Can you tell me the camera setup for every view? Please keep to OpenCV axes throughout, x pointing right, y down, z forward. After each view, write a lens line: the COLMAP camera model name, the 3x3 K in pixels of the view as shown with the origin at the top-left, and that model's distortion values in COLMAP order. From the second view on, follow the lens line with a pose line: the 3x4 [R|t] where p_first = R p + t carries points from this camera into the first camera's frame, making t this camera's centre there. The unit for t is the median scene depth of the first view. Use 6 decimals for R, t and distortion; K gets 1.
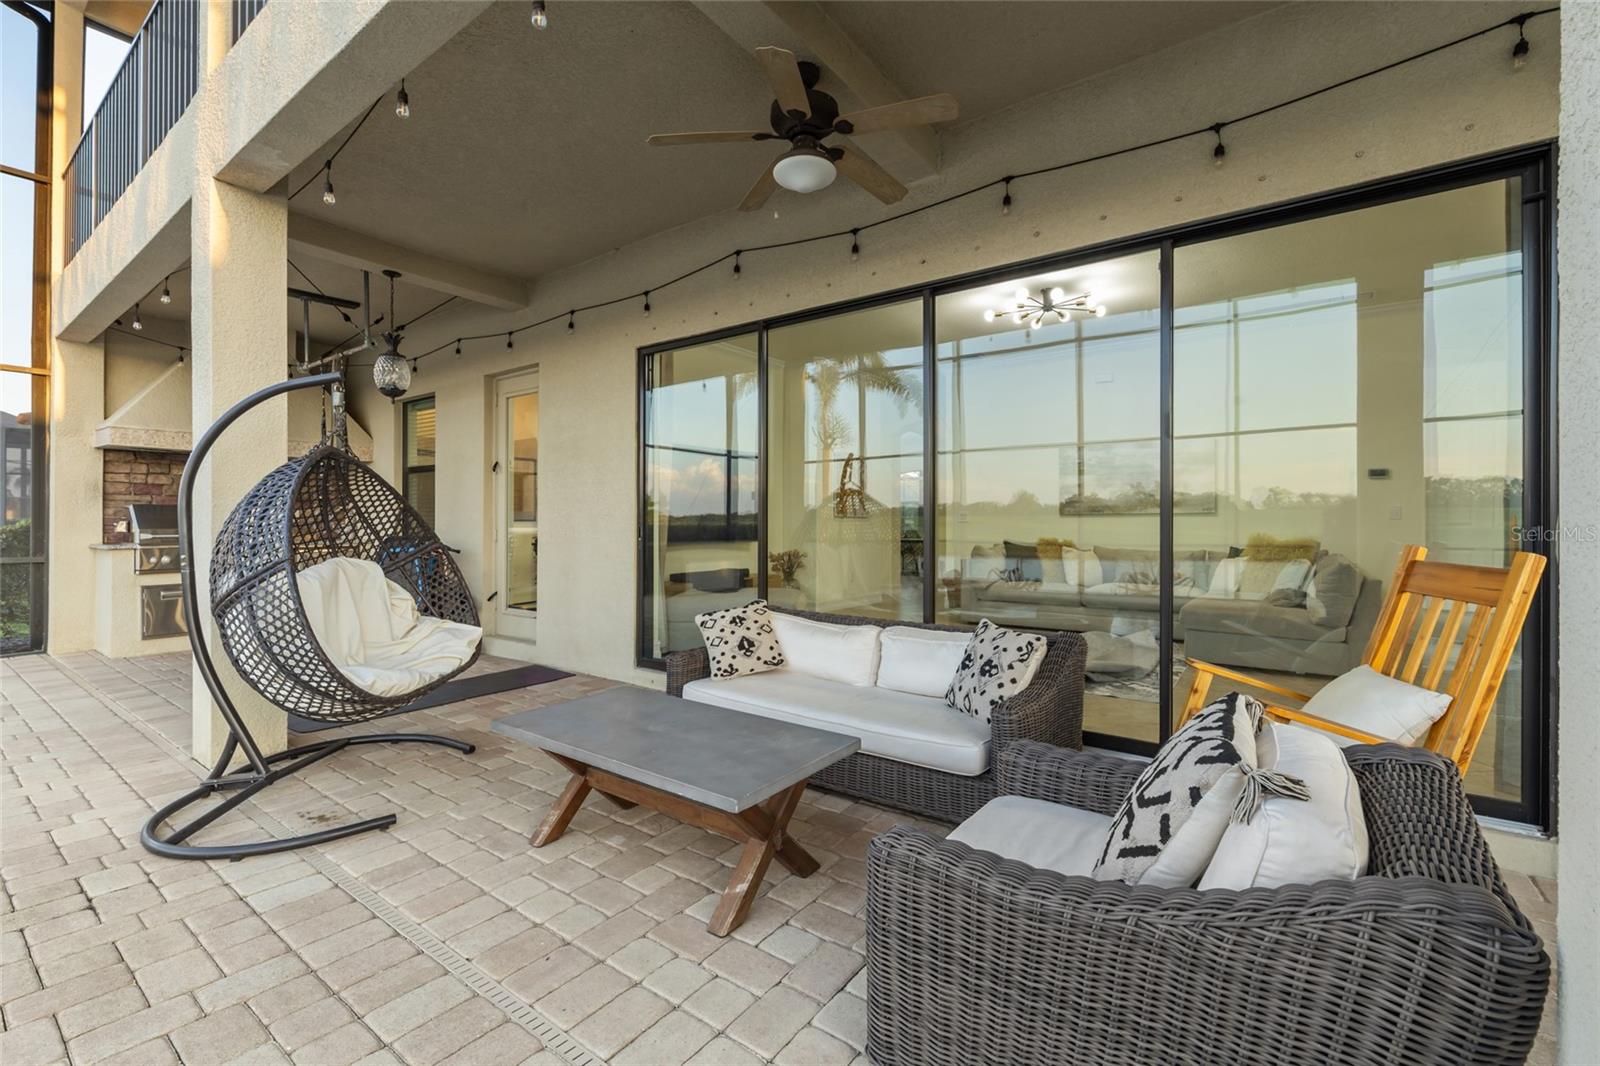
lens RADIAL K [[694.2, 0, 792.8], [0, 694.2, 525.6], [0, 0, 1]] dist [0.000777, -0.001230]
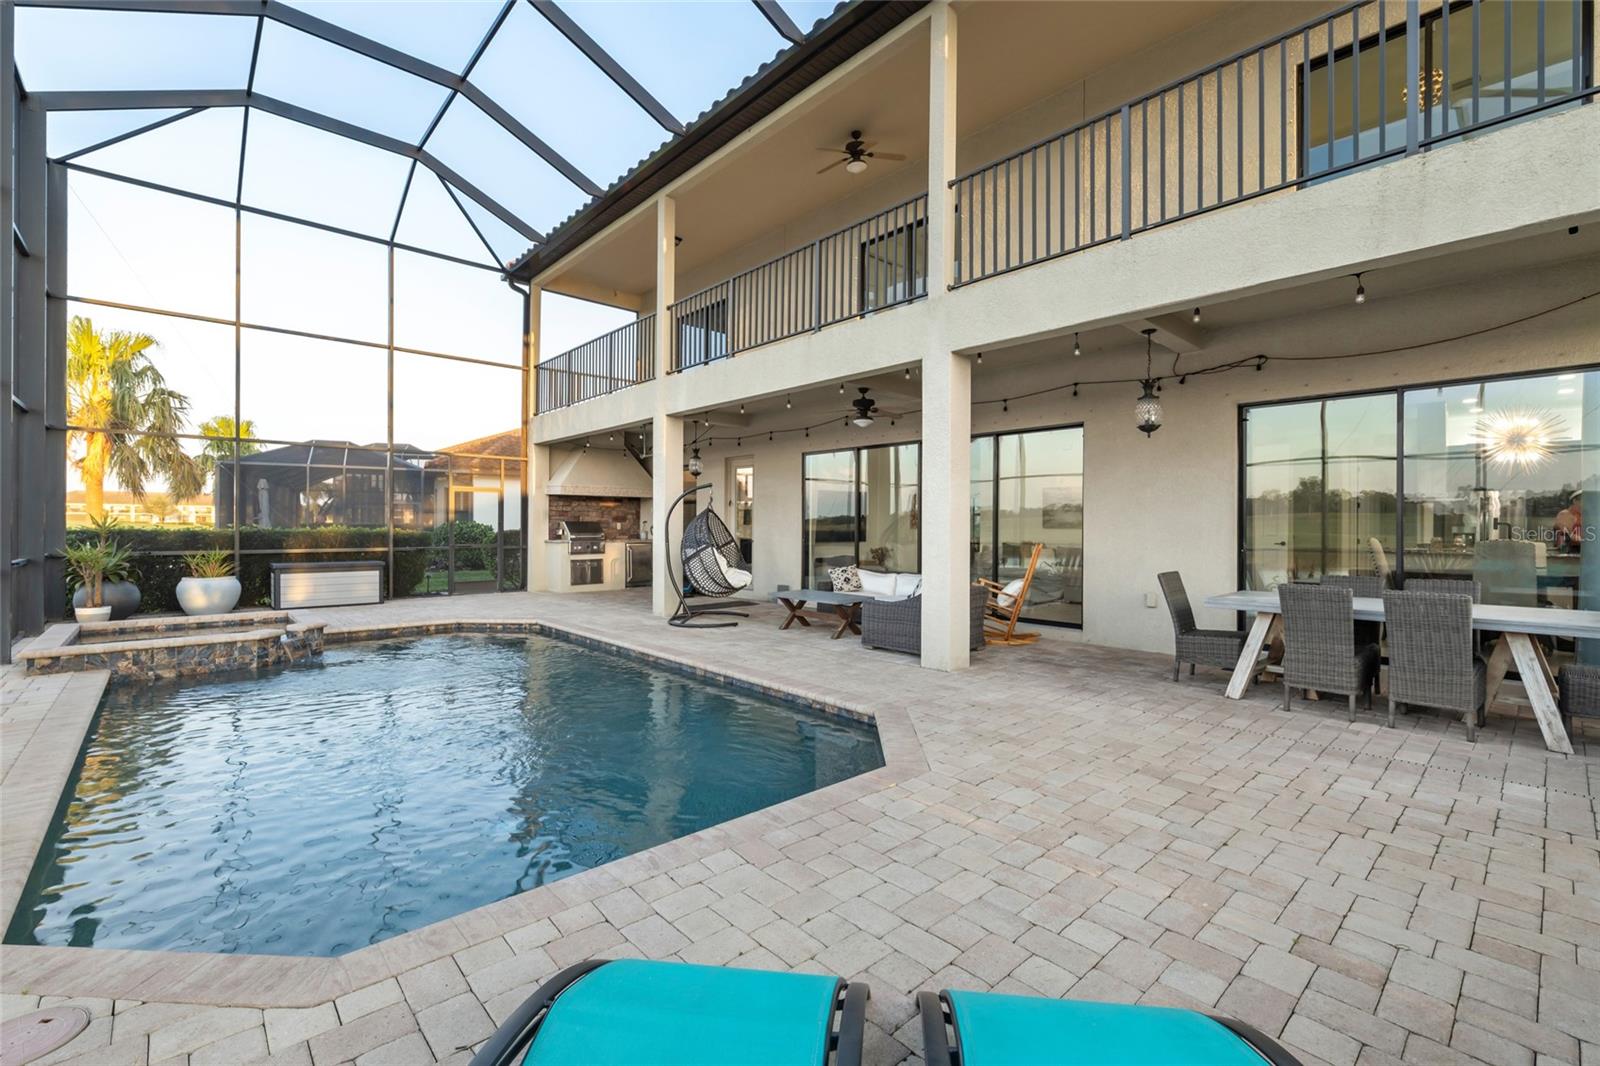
lens RADIAL K [[694.2, 0, 791.3], [0, 694.2, 533.7], [0, 0, 1]] dist [0.000777, -0.001230]
pose [[0.980829, 0.006872, -0.194750, 0.166248], [-0.005232, 0.999946, 0.008938, -0.018882], [0.194801, -0.007748, 0.980812, -1.139555]]
